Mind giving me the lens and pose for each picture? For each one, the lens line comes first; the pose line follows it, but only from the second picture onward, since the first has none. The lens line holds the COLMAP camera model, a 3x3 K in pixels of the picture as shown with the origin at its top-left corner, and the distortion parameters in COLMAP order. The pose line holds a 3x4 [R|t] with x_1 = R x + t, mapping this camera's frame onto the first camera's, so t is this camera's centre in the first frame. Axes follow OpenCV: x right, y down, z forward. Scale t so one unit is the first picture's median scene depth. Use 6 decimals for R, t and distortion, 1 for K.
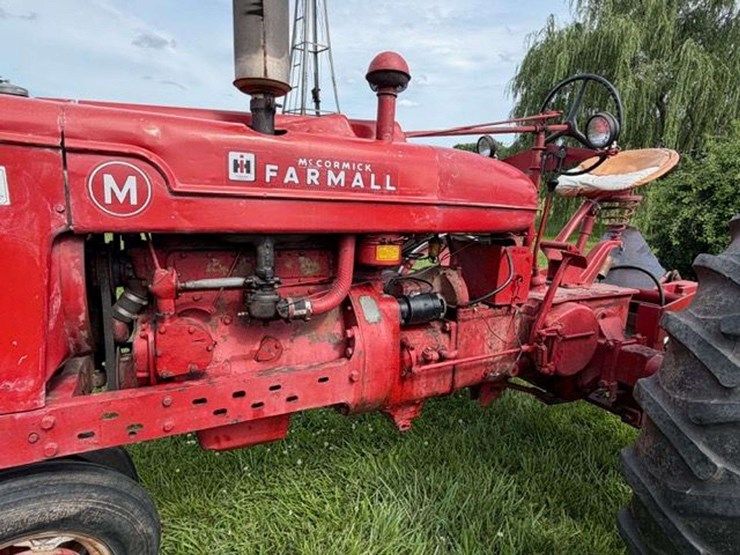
lens RADIAL K [[412.5, 0, 369.9], [0, 412.5, 276.2], [0, 0, 1]] dist [0.000379, -0.001581]
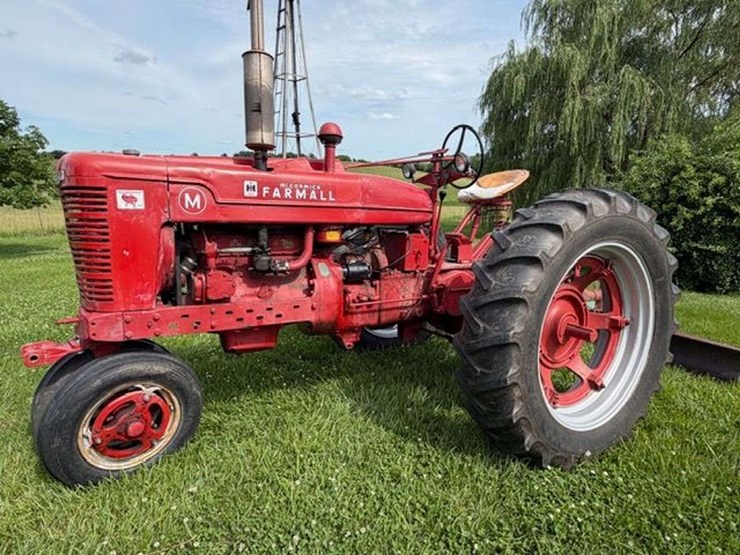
lens RADIAL K [[412.5, 0, 368.9], [0, 412.5, 277.7], [0, 0, 1]] dist [0.000379, -0.001581]
pose [[0.999252, -0.020385, 0.032870, 0.137582], [0.021169, 0.999495, -0.023695, 0.168230], [-0.032371, 0.024373, 0.999179, -0.756373]]
